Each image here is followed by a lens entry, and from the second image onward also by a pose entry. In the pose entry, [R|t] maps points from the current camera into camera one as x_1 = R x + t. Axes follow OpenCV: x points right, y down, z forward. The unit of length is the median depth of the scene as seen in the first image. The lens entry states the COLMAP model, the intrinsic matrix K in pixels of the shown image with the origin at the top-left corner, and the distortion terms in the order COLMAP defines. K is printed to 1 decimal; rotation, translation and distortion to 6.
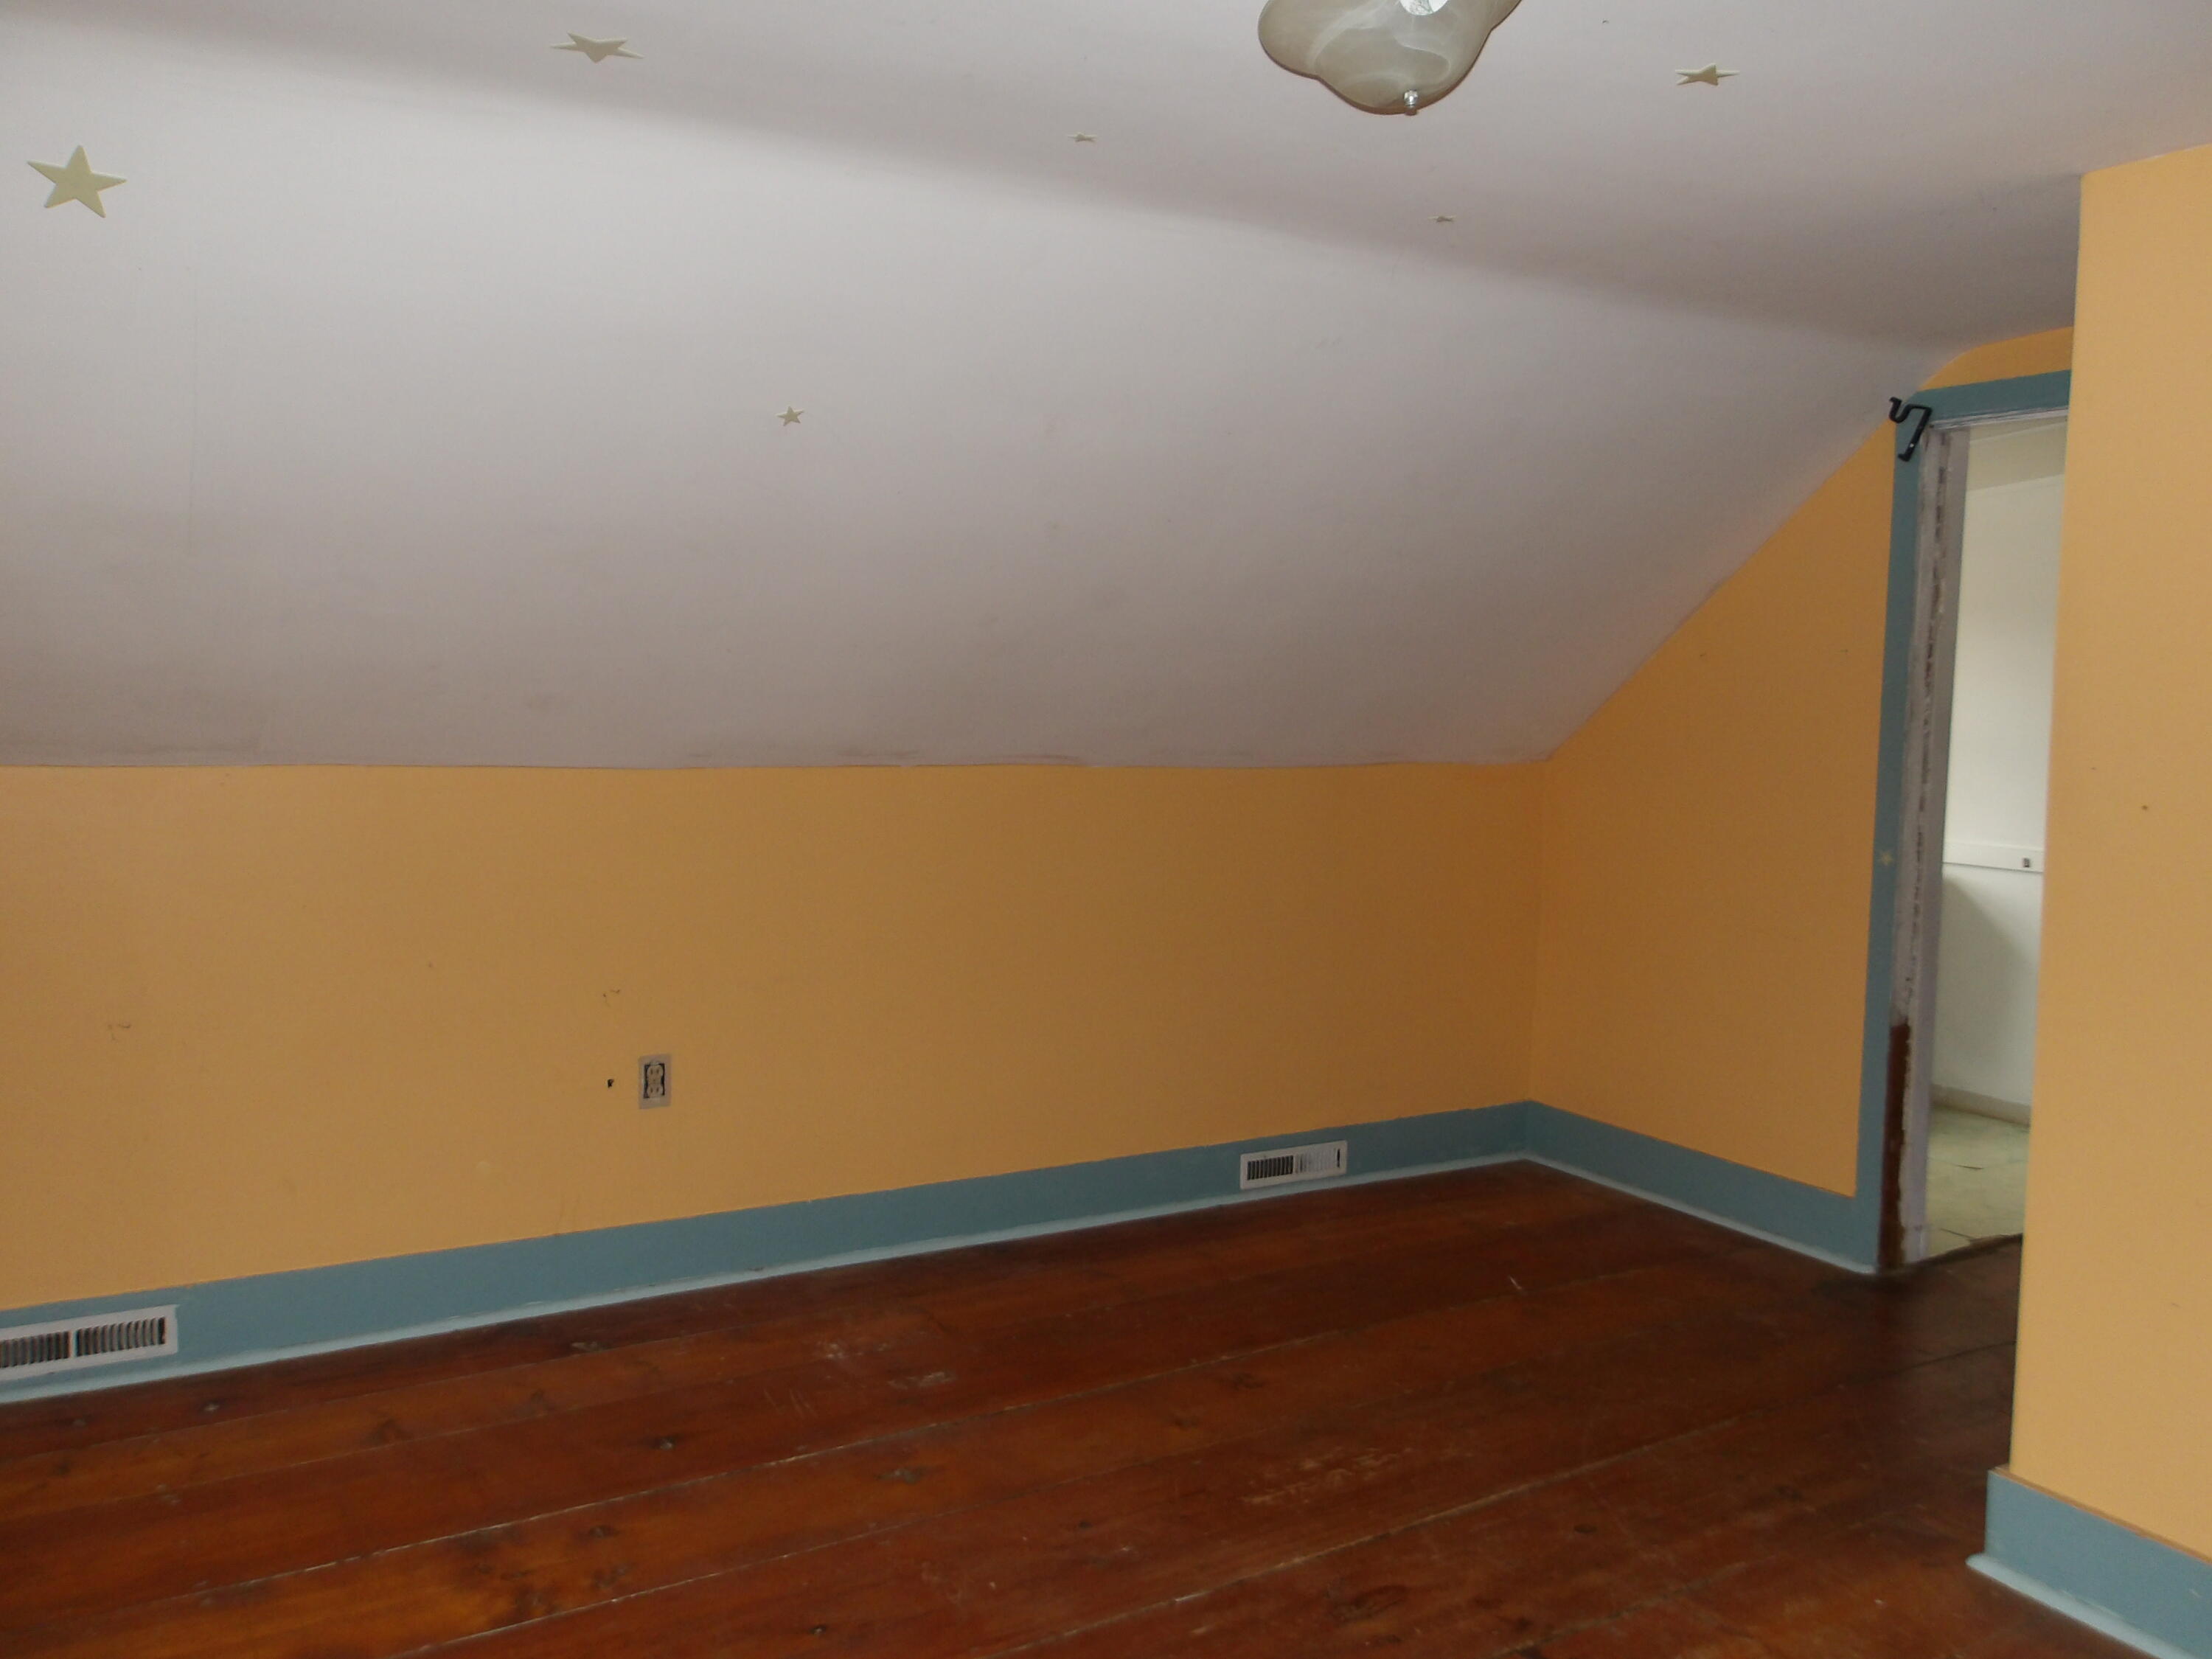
lens RADIAL K [[1819.4, 0, 1111.1], [0, 1819.4, 834.9], [0, 0, 1]] dist [0.009304, 0.001118]
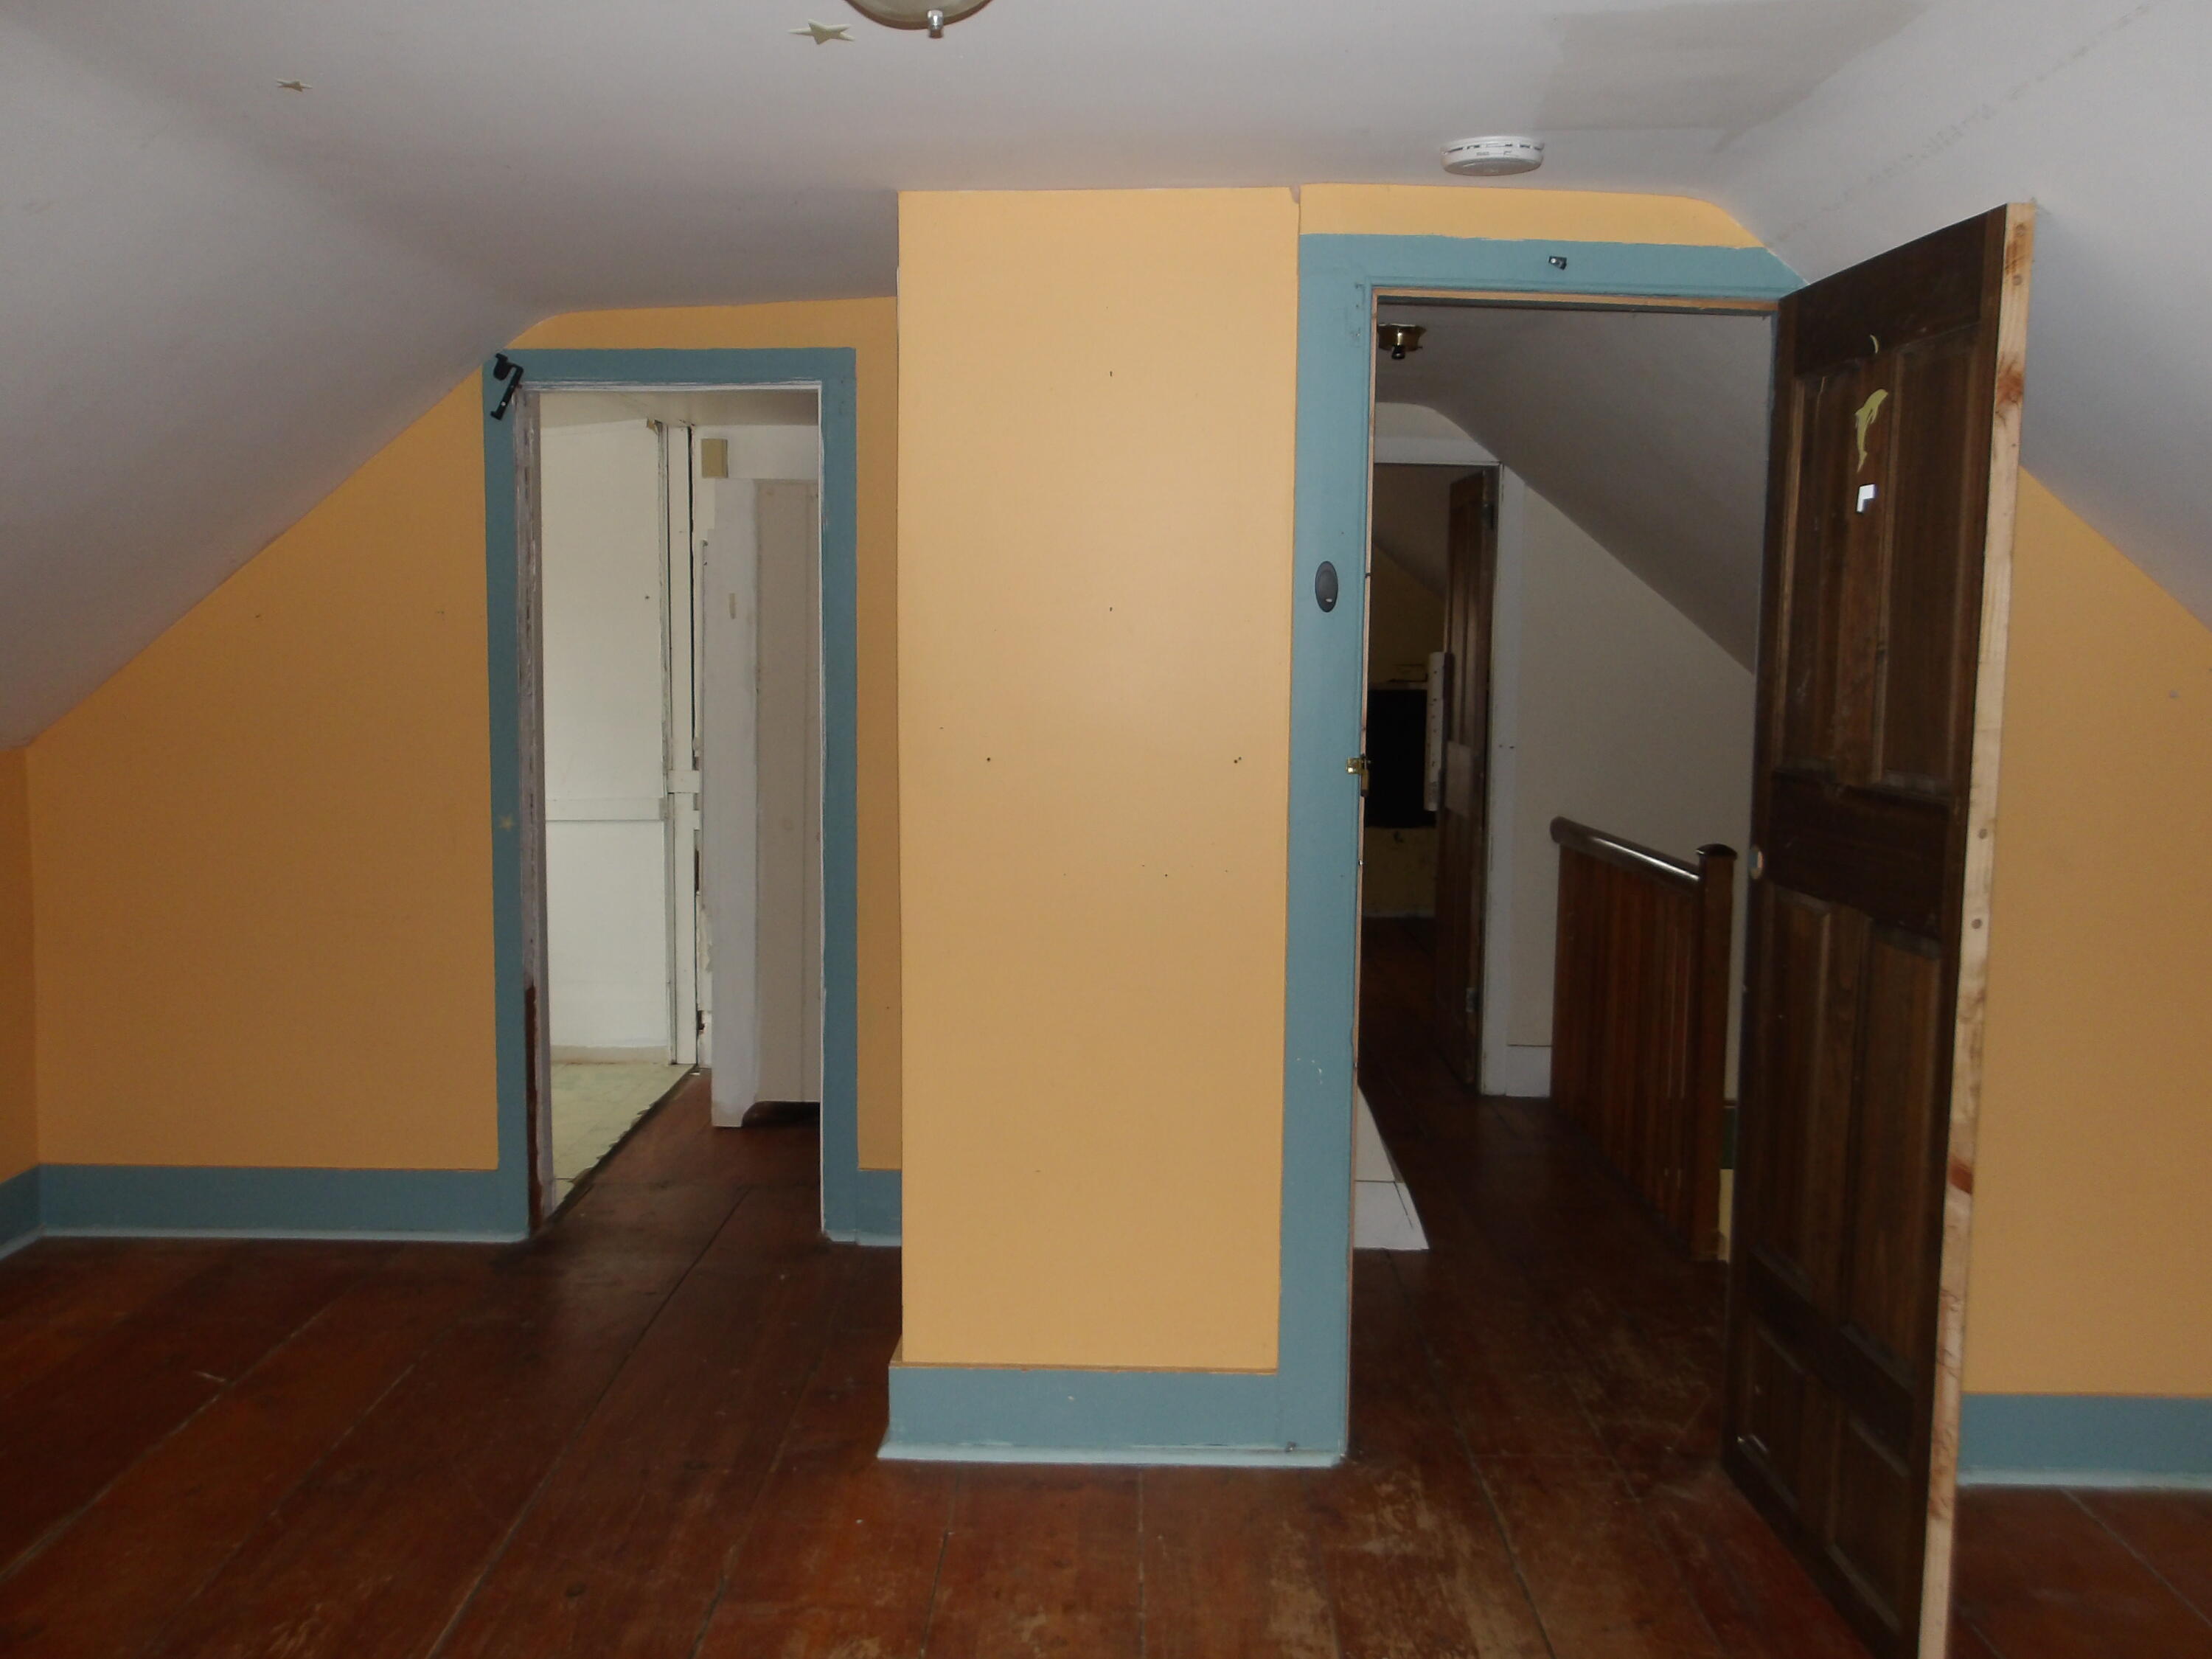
lens RADIAL K [[1819.4, 0, 1109.0], [0, 1819.4, 818.6], [0, 0, 1]] dist [0.009304, 0.001118]
pose [[0.528715, -0.102118, 0.842634, -0.303888], [0.080320, 0.994301, 0.070101, -0.042043], [-0.844991, 0.030617, 0.533904, 0.256625]]
